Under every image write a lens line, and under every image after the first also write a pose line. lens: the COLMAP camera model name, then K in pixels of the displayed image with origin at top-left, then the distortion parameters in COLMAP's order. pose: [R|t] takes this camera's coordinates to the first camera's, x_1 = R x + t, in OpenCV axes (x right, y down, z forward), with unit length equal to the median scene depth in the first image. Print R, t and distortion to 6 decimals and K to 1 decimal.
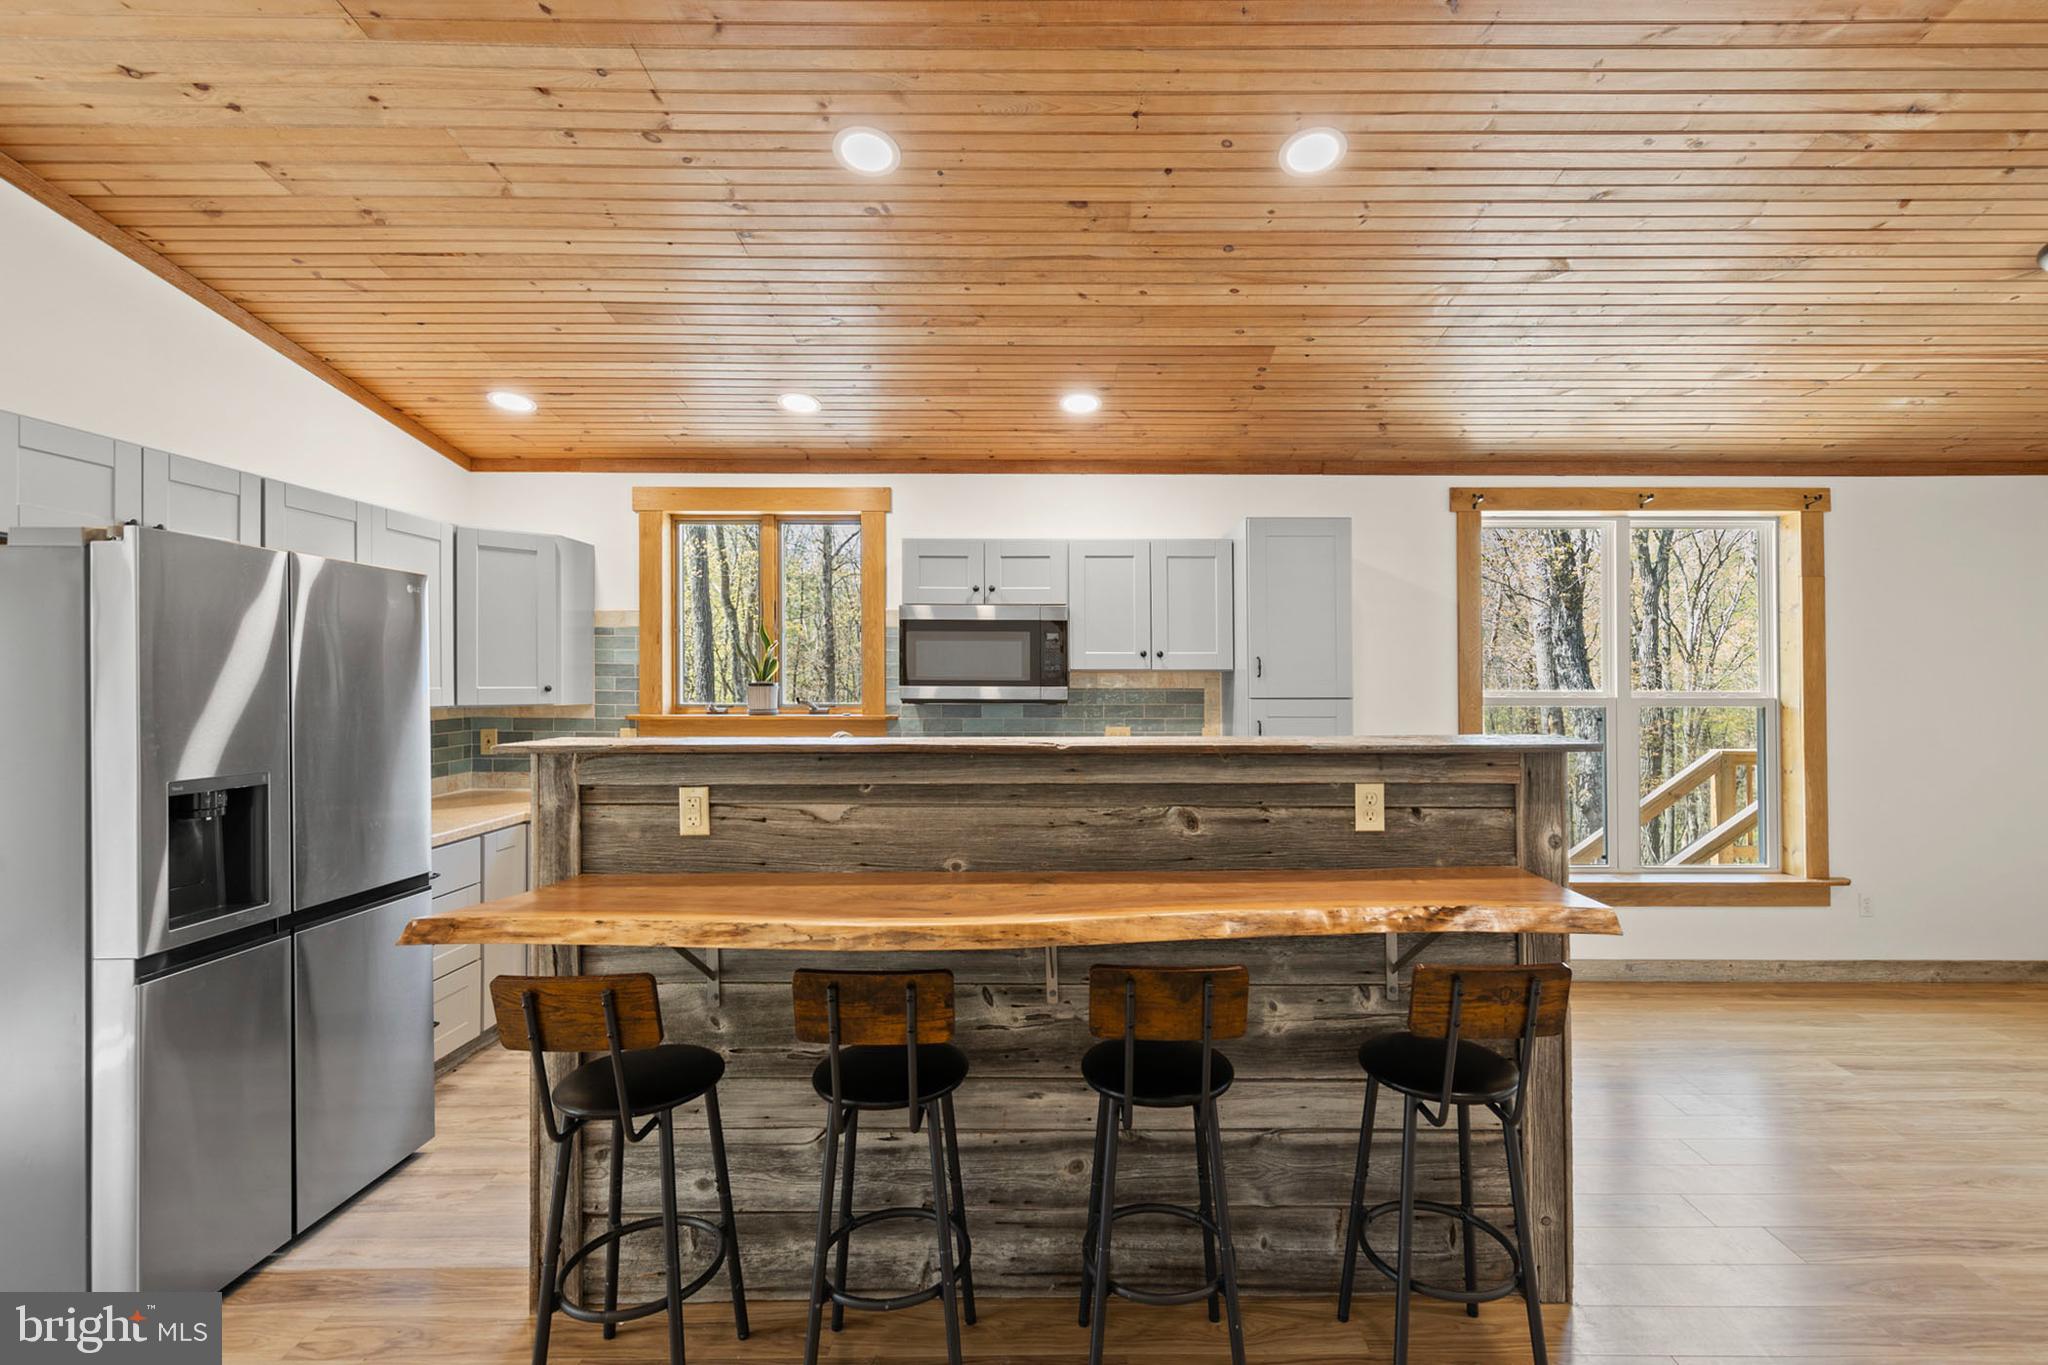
lens RADIAL K [[917.1, 0, 1061.0], [0, 917.1, 678.4], [0, 0, 1]] dist [0.004769, 0.000515]
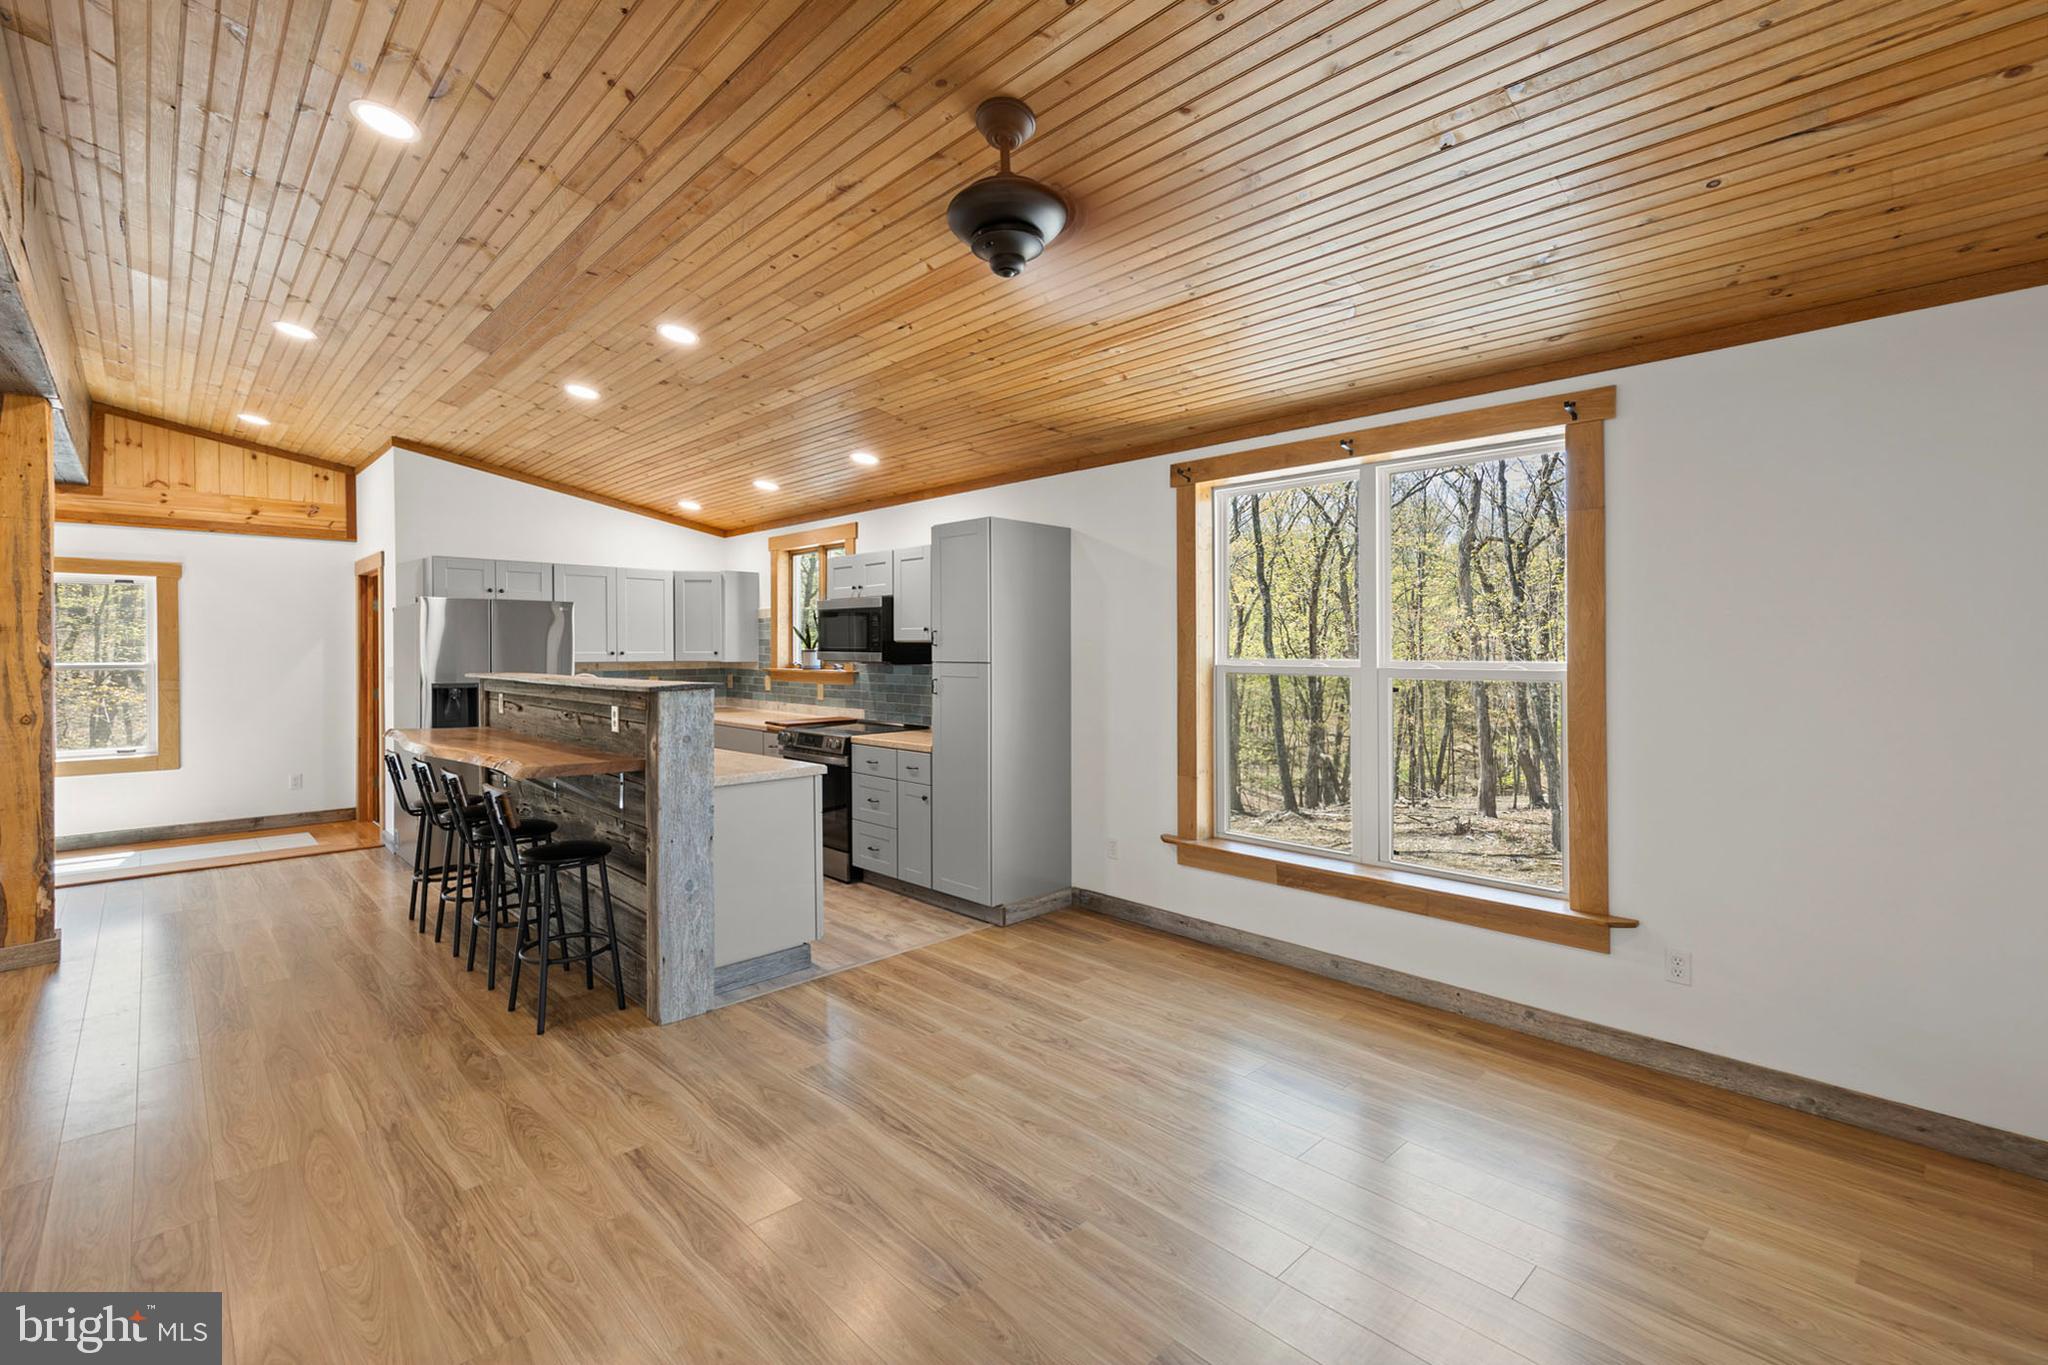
lens RADIAL K [[870.4, 0, 1025.6], [0, 870.4, 656.7], [0, 0, 1]] dist [0.007255, -0.001027]
pose [[0.702076, 0.006238, -0.712075, 1.134790], [0.002455, 0.999934, 0.011180, 0.000157], [0.712098, -0.009598, 0.702015, 0.201333]]
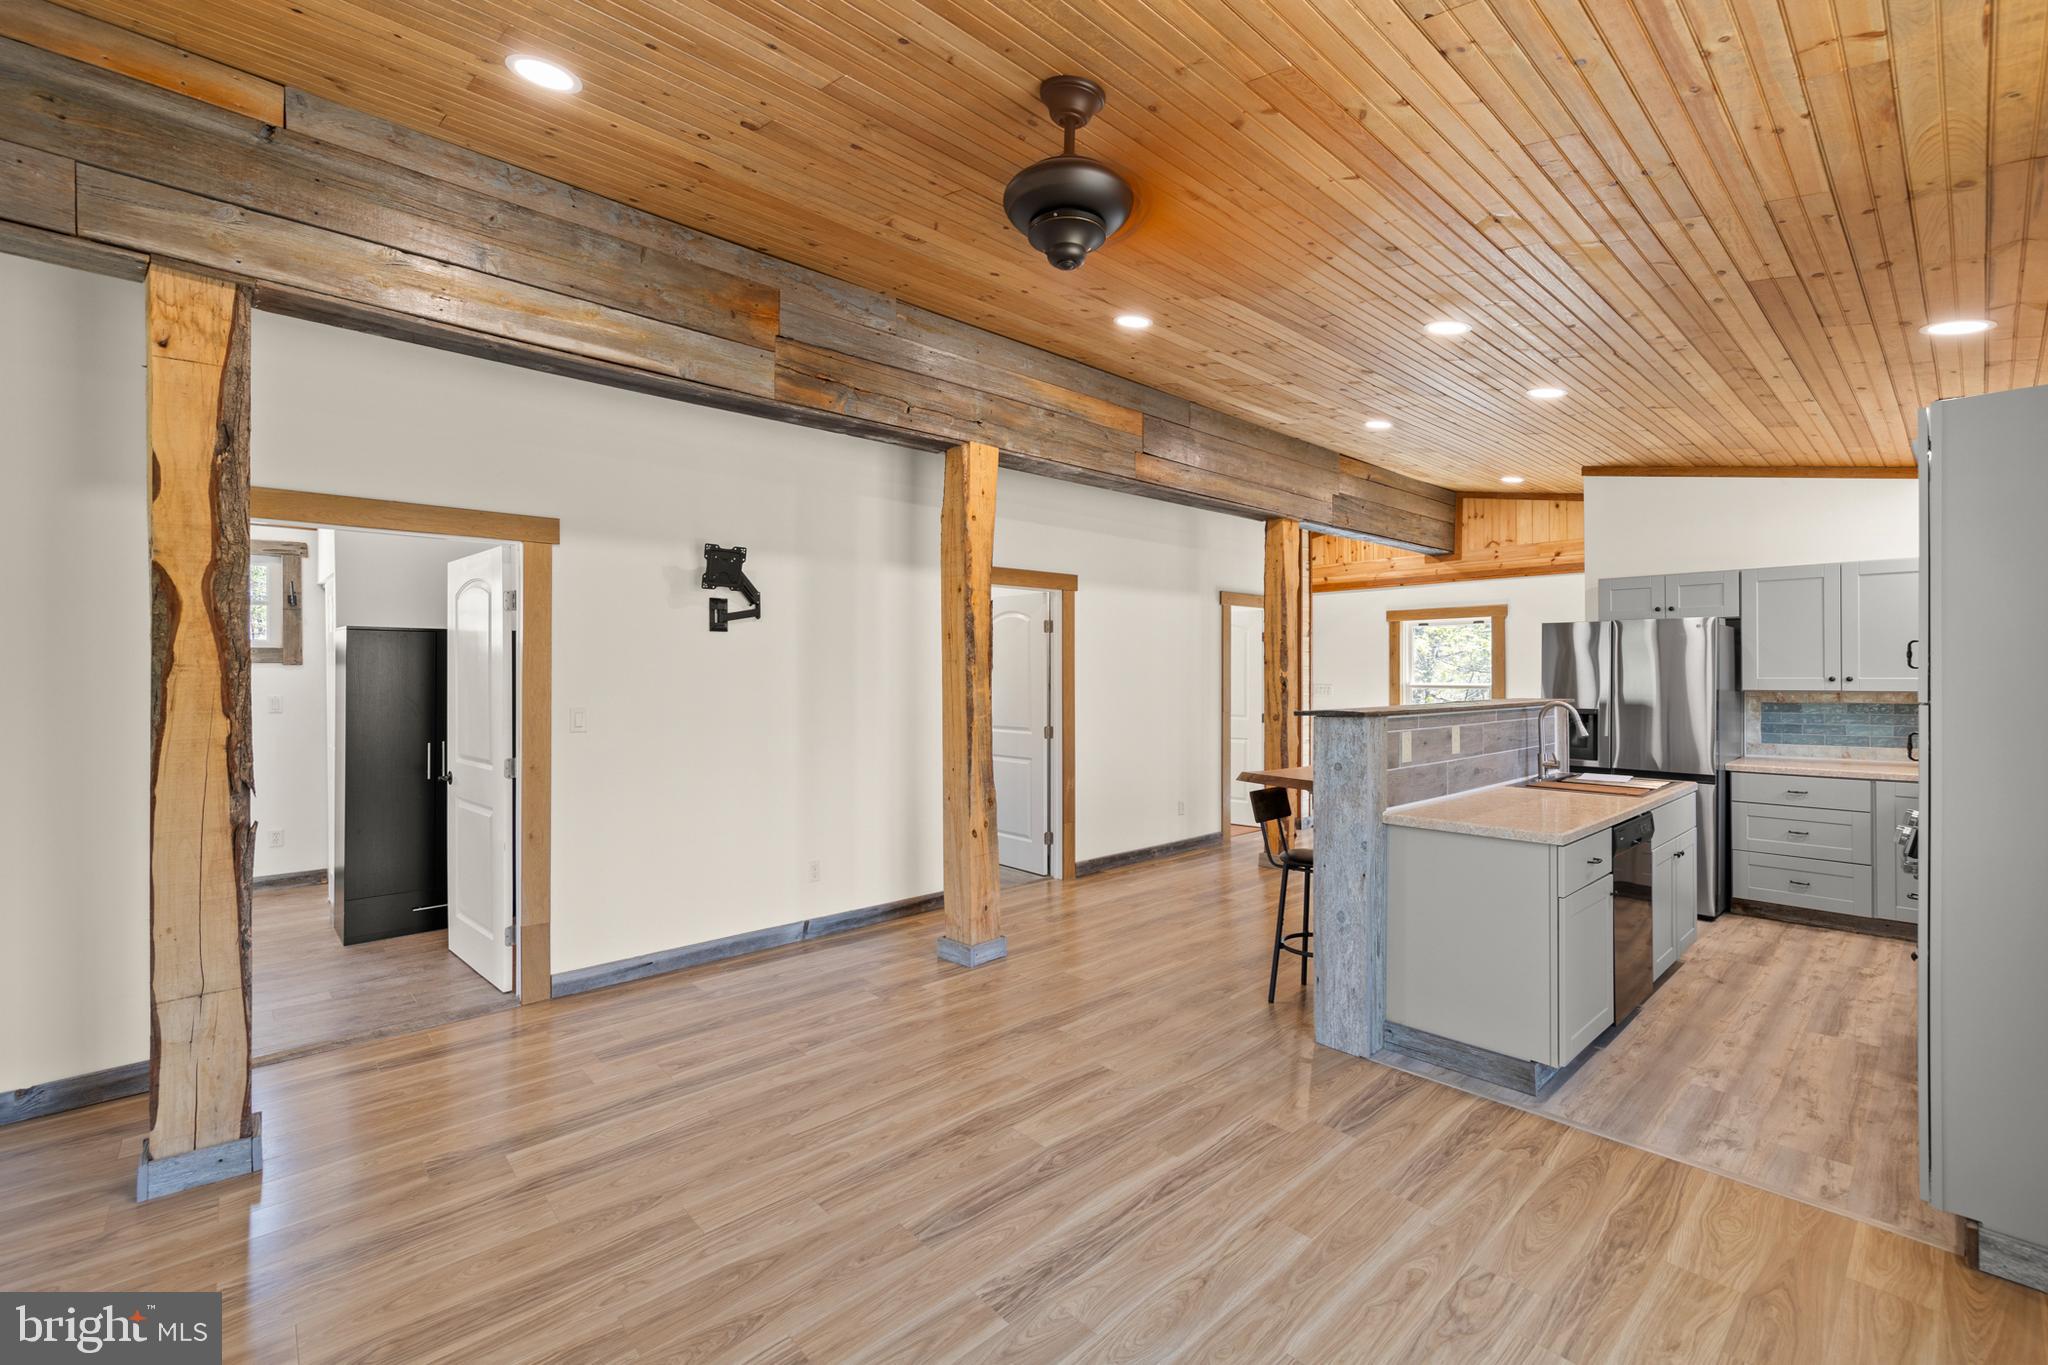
lens RADIAL K [[870.4, 0, 1025.2], [0, 870.4, 672.9], [0, 0, 1]] dist [0.007255, -0.001027]
pose [[-0.741882, 0.000930, -0.670530, 1.089844], [0.004312, 0.999985, -0.003383, 0.000799], [0.670516, -0.005401, -0.741875, 0.978248]]
